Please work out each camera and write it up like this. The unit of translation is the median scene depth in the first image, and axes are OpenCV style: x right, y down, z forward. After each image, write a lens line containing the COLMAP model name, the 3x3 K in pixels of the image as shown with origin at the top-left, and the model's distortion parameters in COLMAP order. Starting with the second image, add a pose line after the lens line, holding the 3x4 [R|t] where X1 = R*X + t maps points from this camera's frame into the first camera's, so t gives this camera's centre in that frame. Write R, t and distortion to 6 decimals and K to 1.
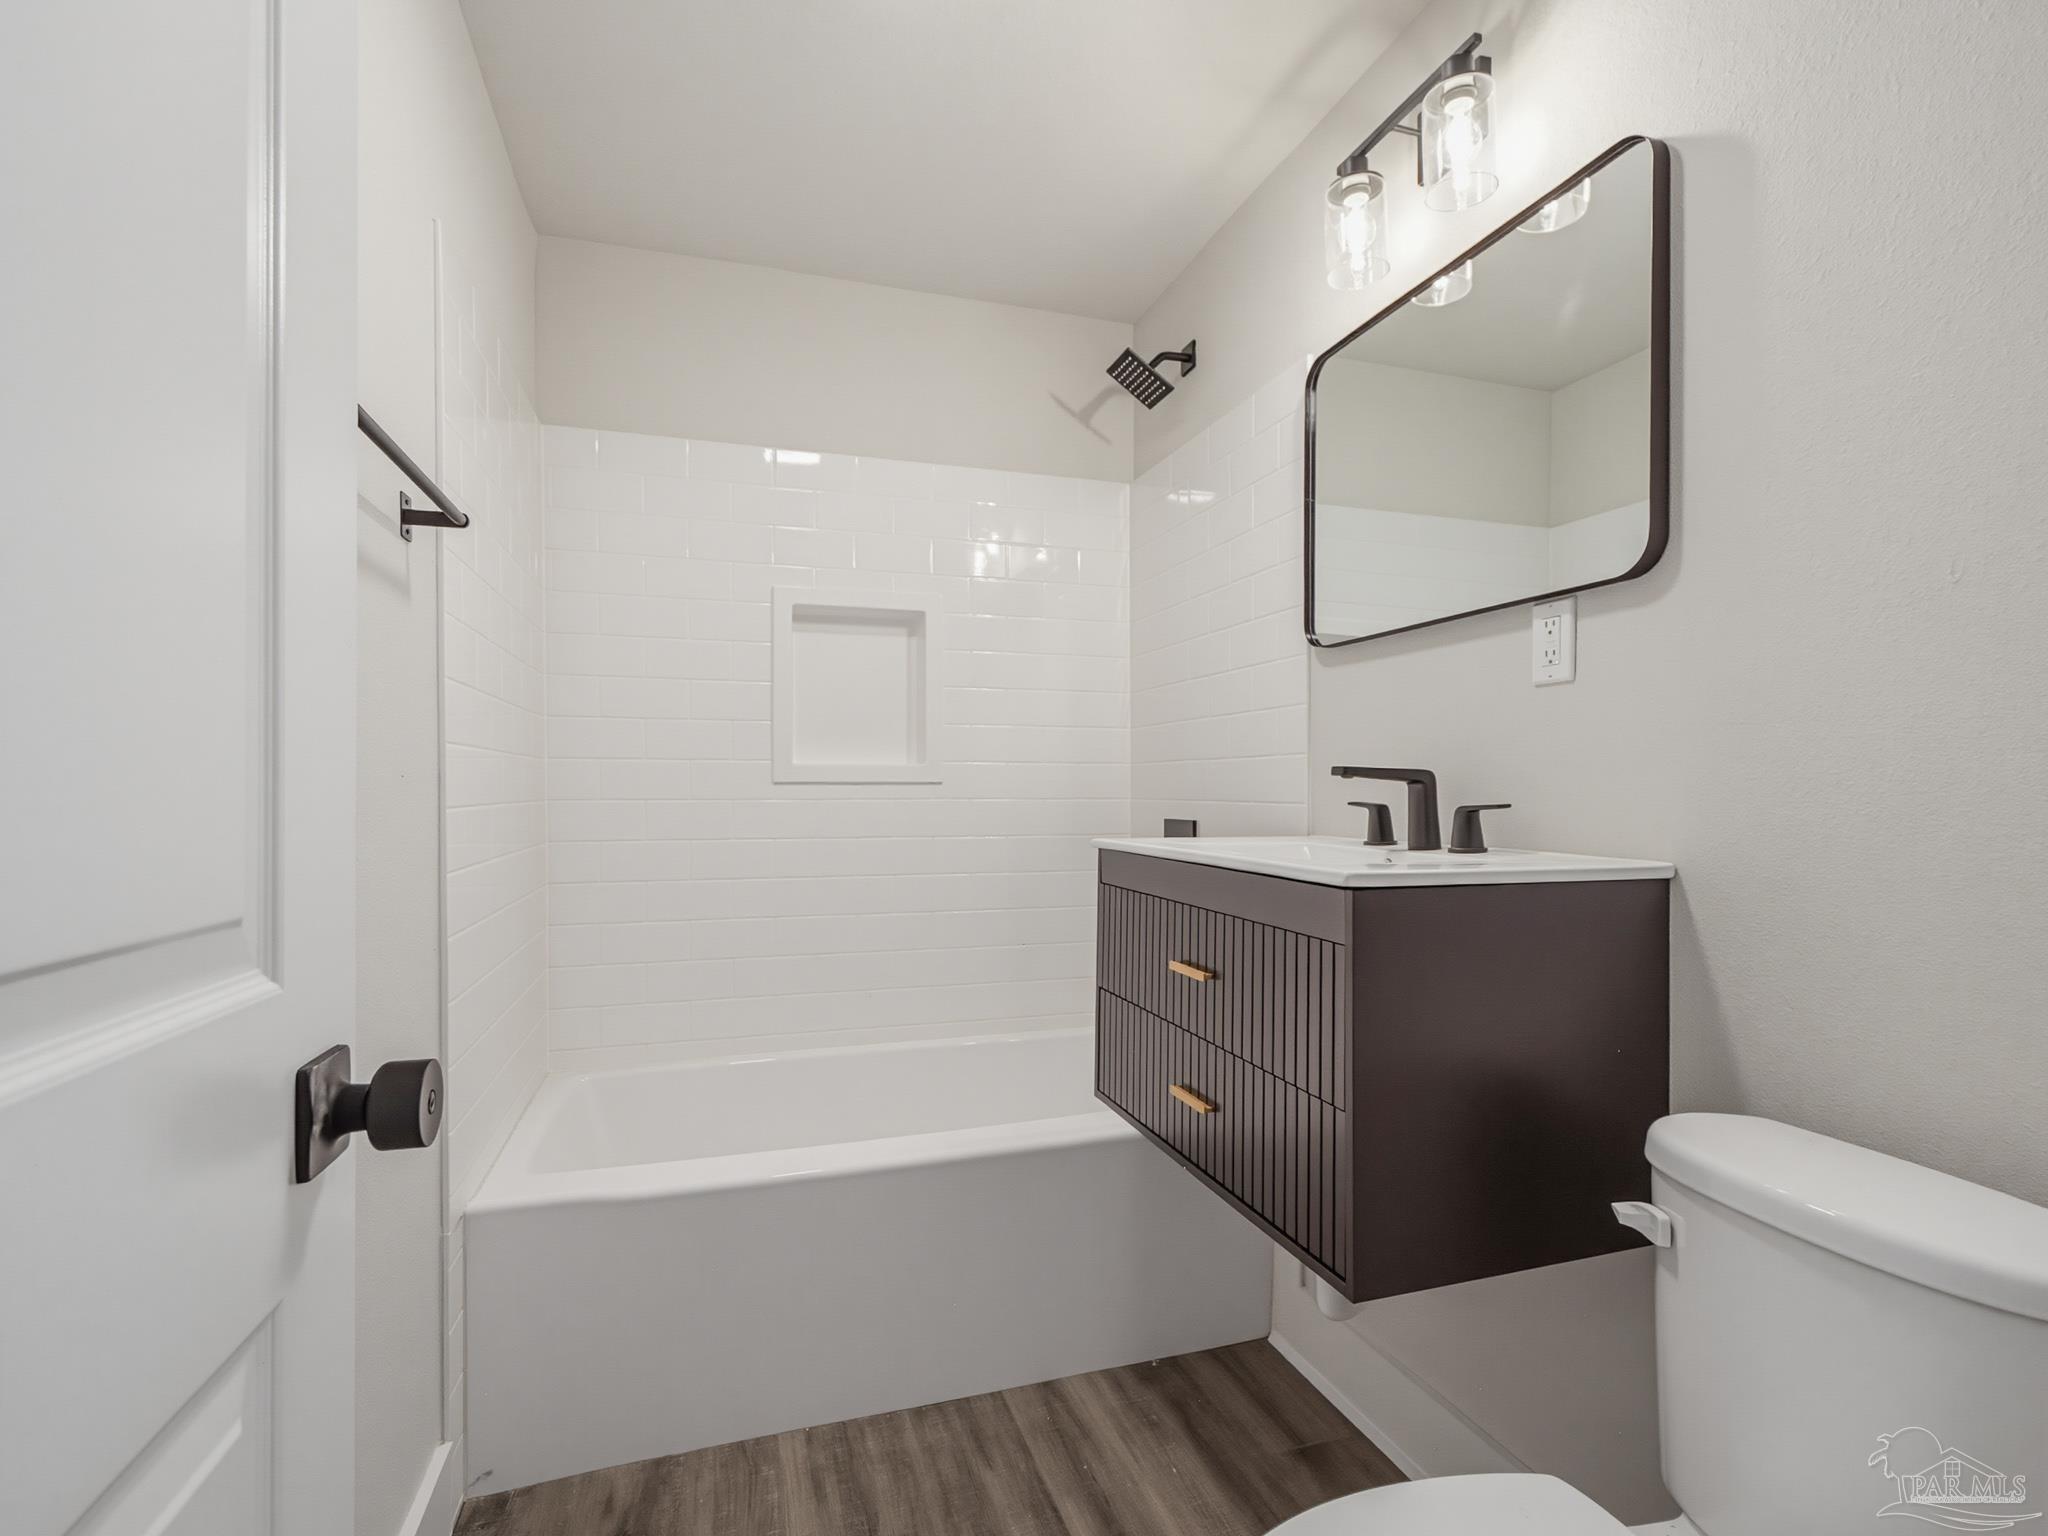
lens RADIAL K [[977.9, 0, 1024.0], [0, 977.9, 768.0], [0, 0, 1]] dist [0.000563, -0.000017]
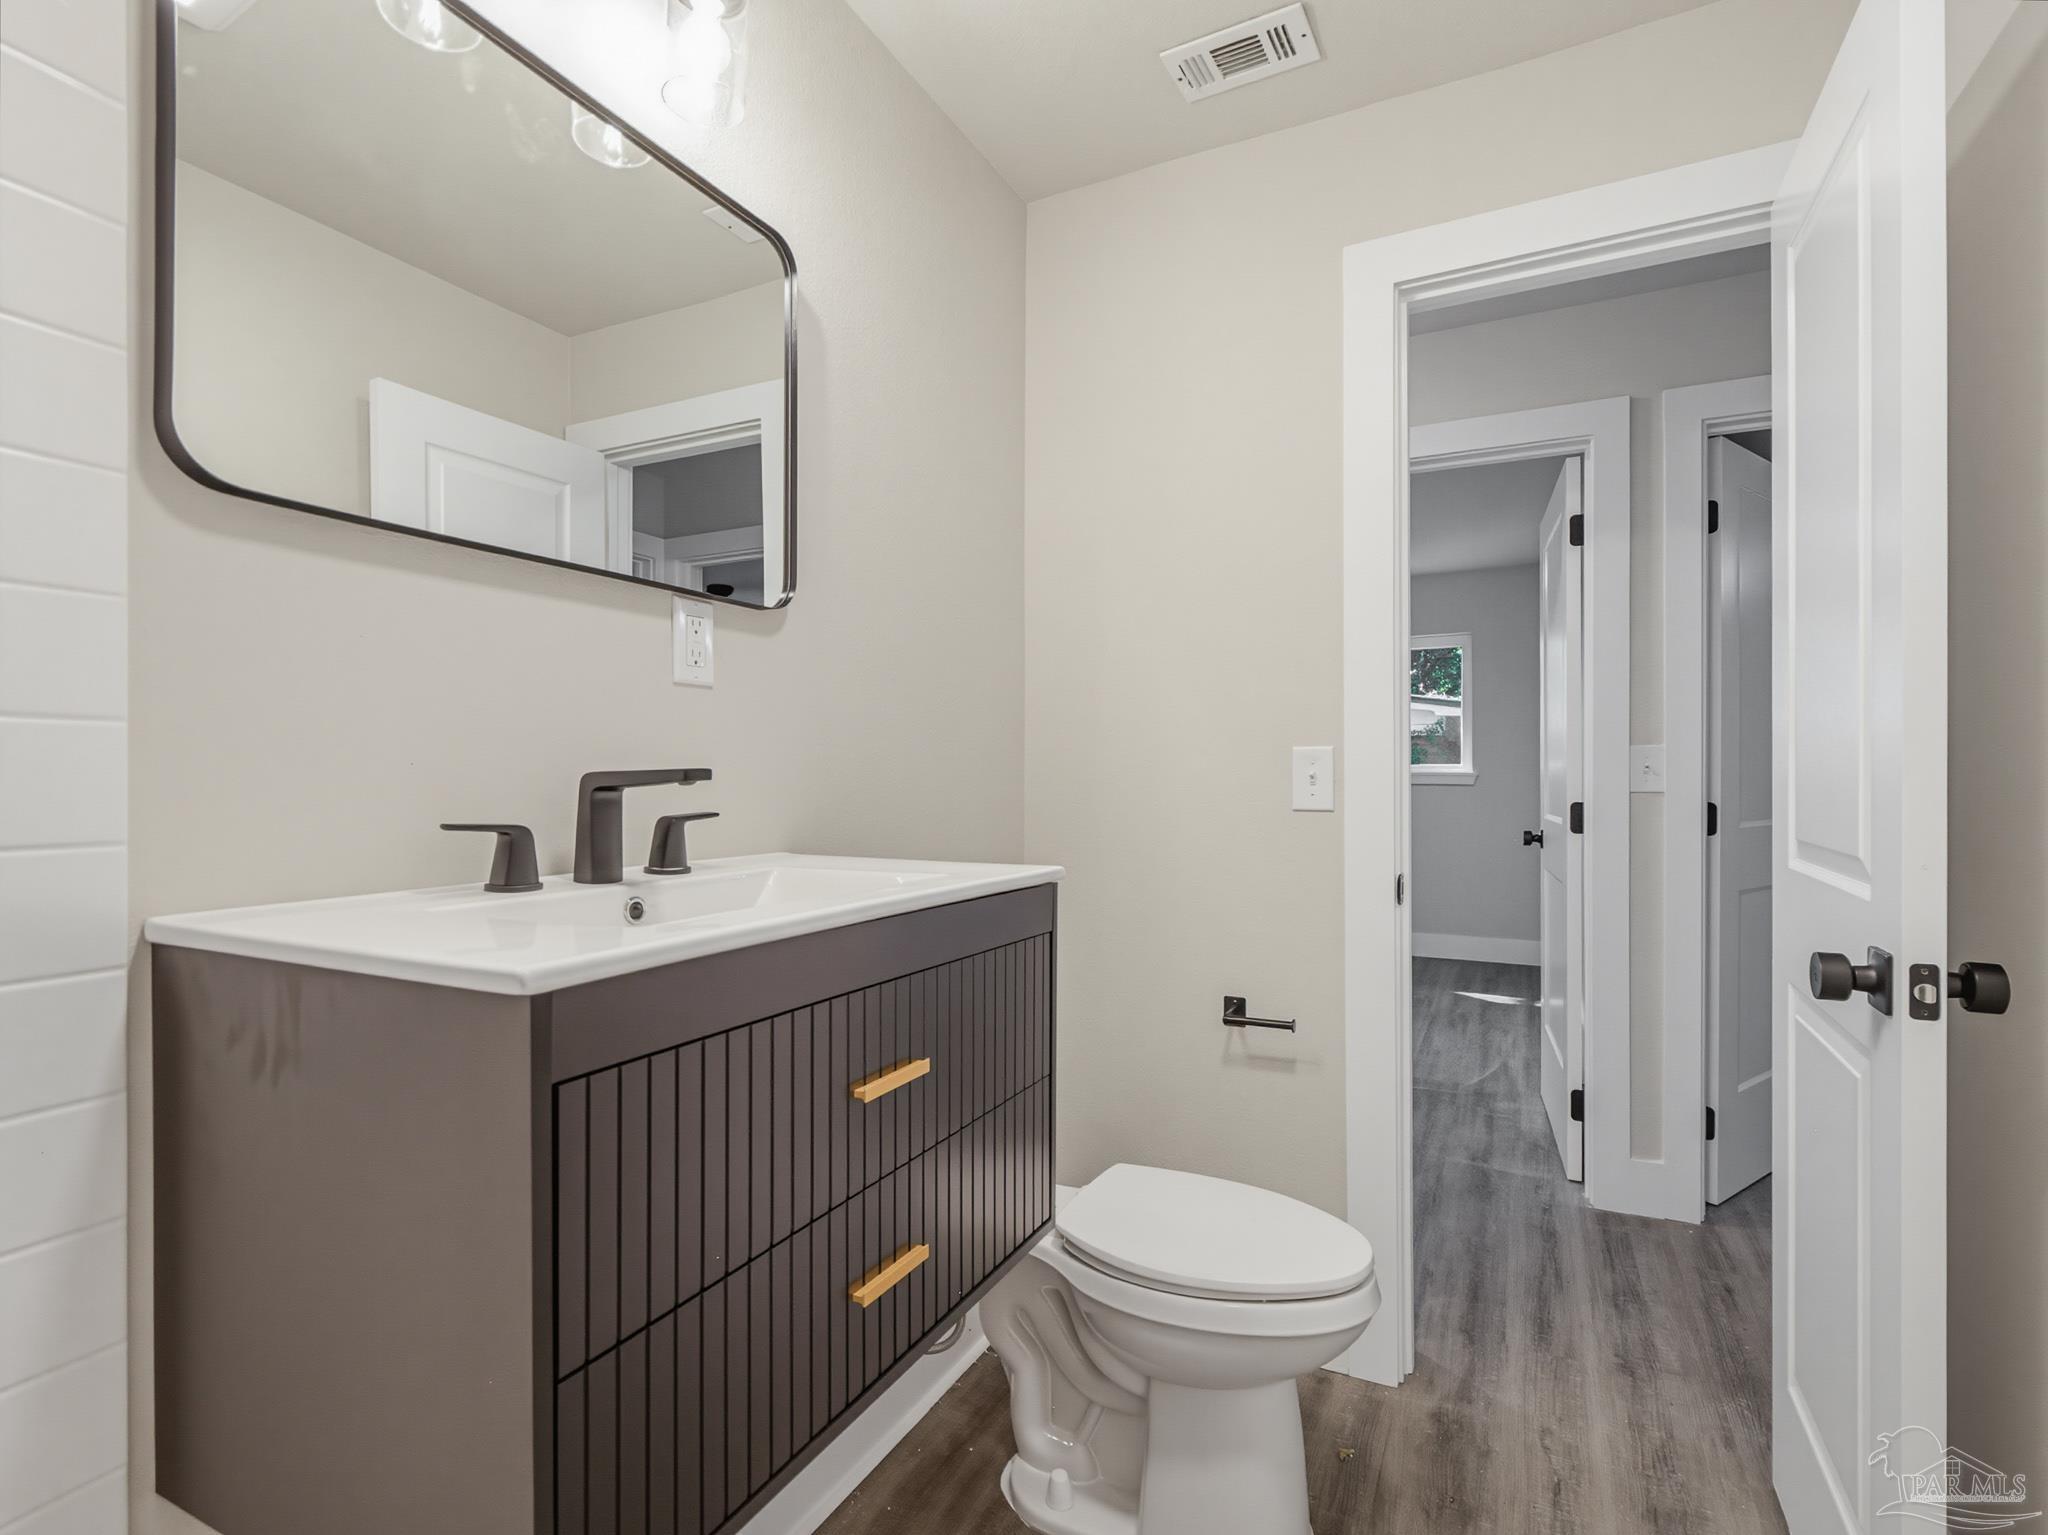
lens RADIAL K [[977.9, 0, 1024.0], [0, 977.9, 767.5], [0, 0, 1]] dist [0.000563, -0.000017]
pose [[-0.703317, 0.024383, 0.710458, -0.332489], [0.003249, 0.999511, -0.031087, 0.022957], [-0.710869, -0.019556, -0.703053, 1.300412]]
